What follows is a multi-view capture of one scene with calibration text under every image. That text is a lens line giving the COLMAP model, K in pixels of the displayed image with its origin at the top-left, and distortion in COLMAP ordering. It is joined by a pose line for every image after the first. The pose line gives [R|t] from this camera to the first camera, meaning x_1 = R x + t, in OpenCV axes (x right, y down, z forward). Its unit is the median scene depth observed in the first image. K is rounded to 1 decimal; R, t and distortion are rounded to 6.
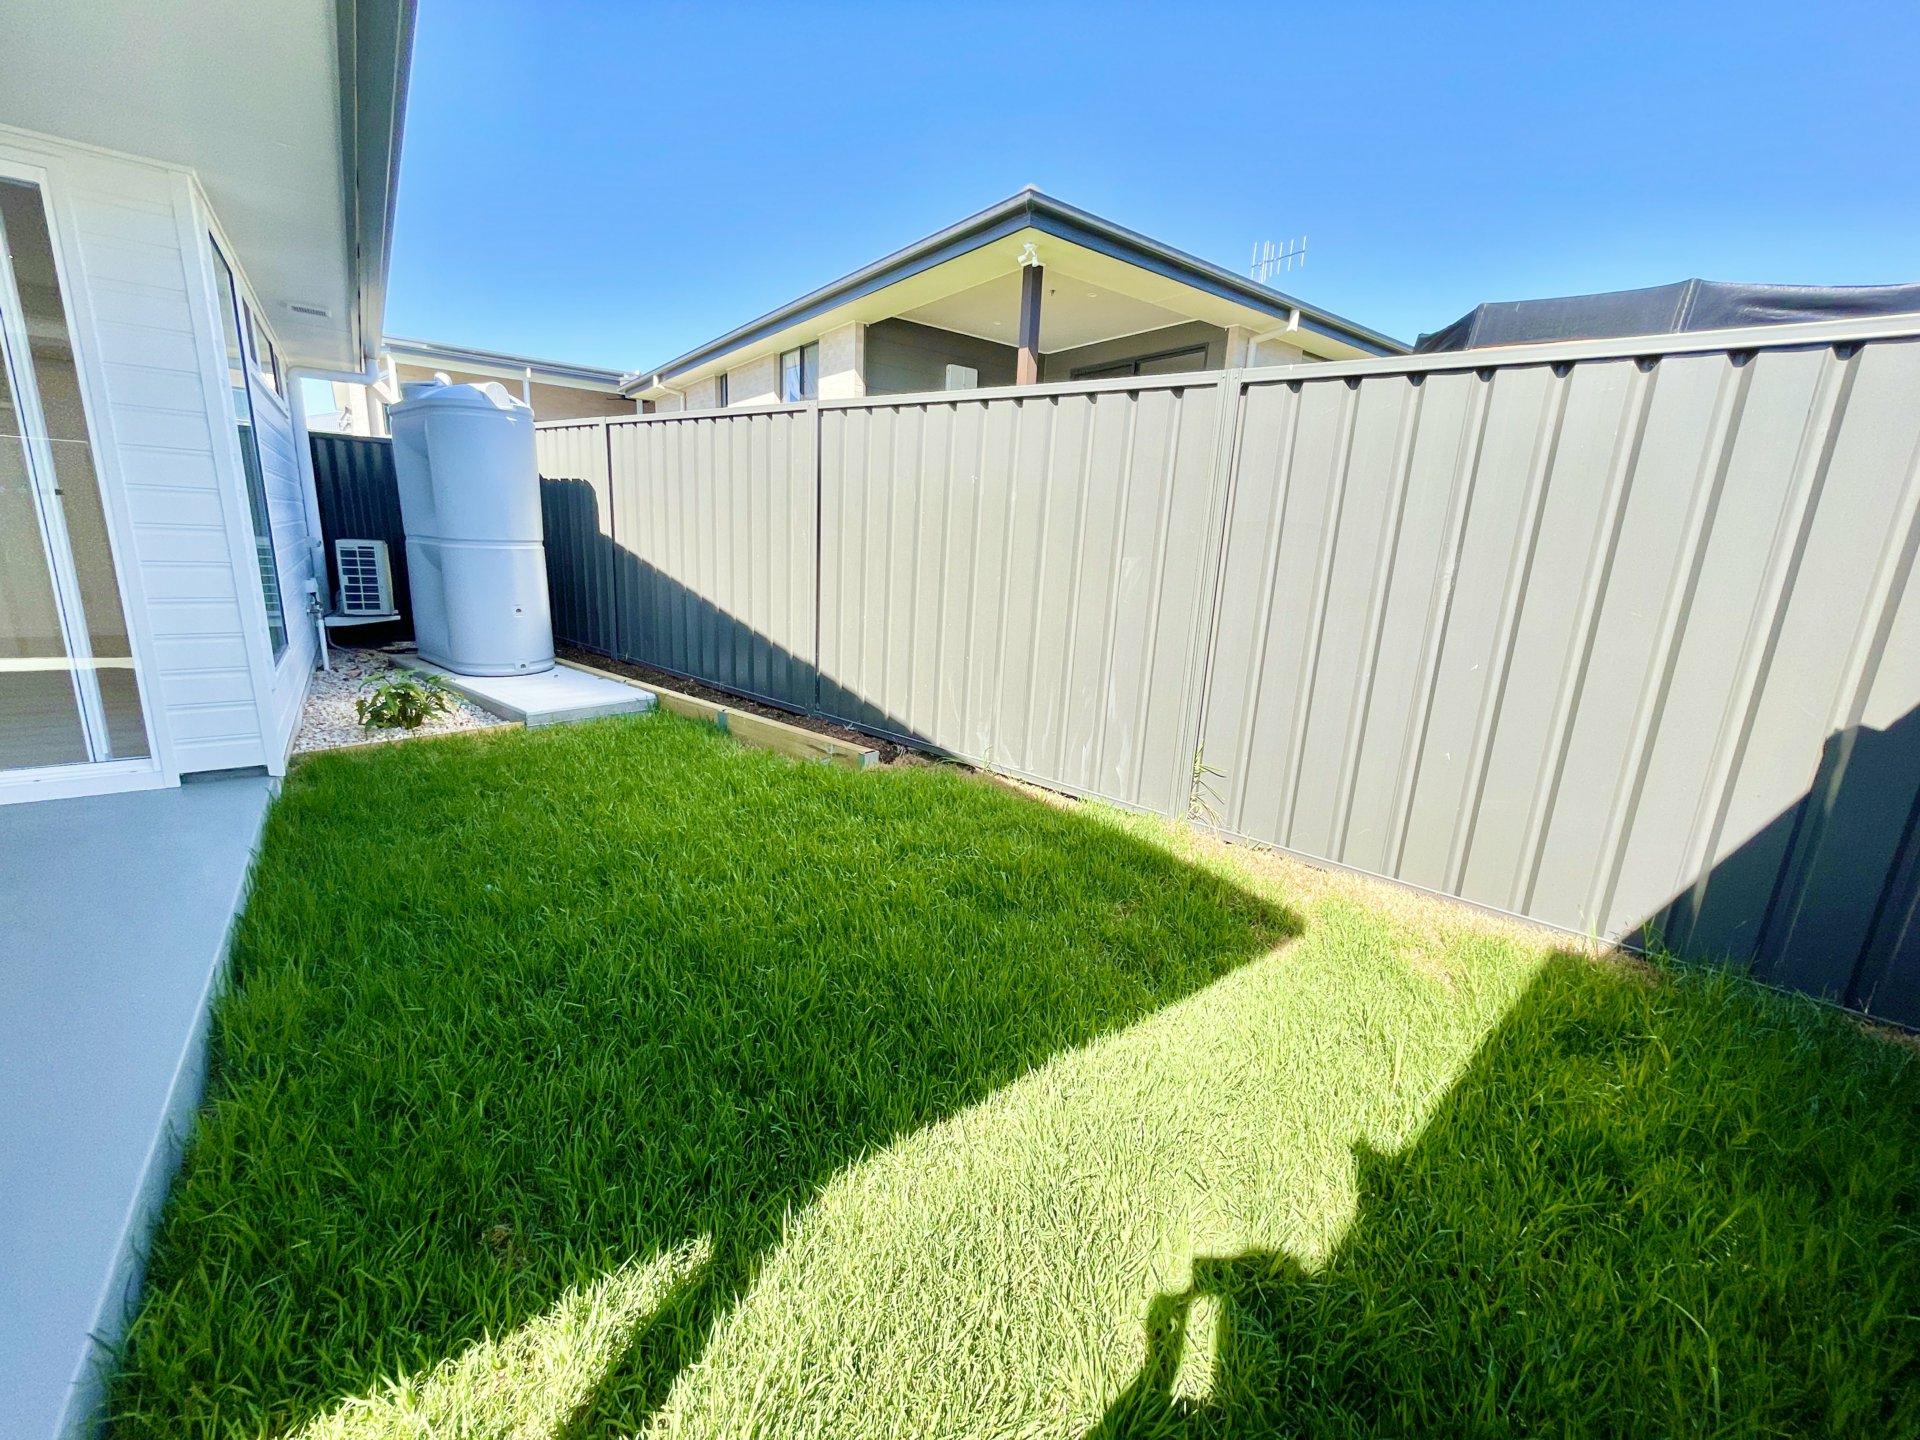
lens RADIAL K [[776.5, 0, 957.1], [0, 776.5, 720.3], [0, 0, 1]] dist [0.004720, -0.000273]
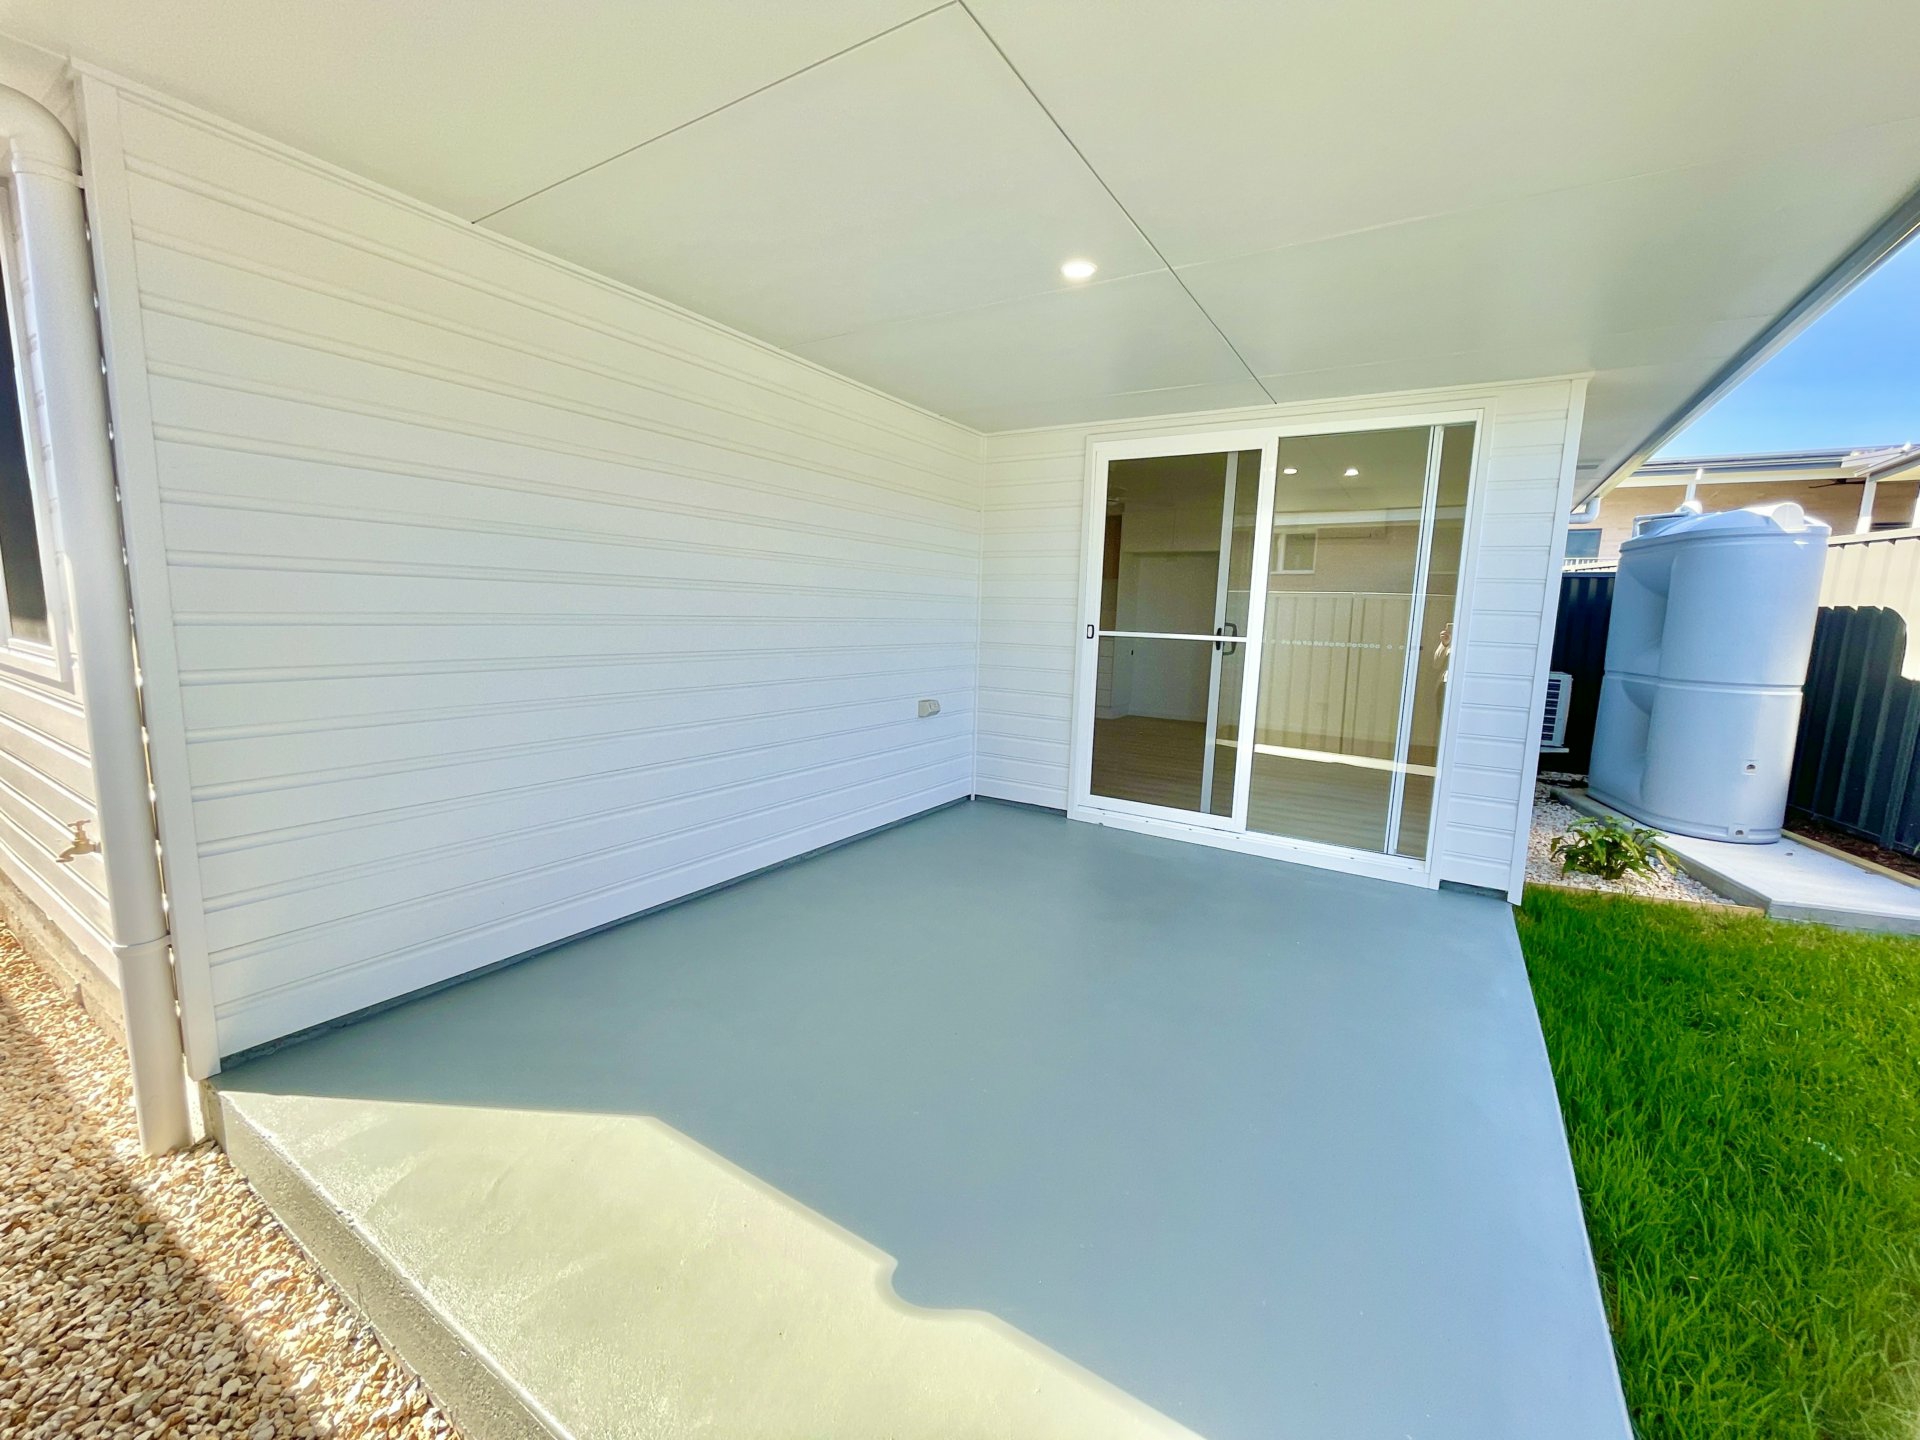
lens RADIAL K [[776.5, 0, 961.8], [0, 776.5, 716.7], [0, 0, 1]] dist [0.004720, -0.000273]
pose [[0.373884, 0.093030, -0.922798, -0.146098], [-0.226499, 0.973990, 0.006421, -0.010399], [0.899393, 0.206612, 0.385231, -0.107842]]
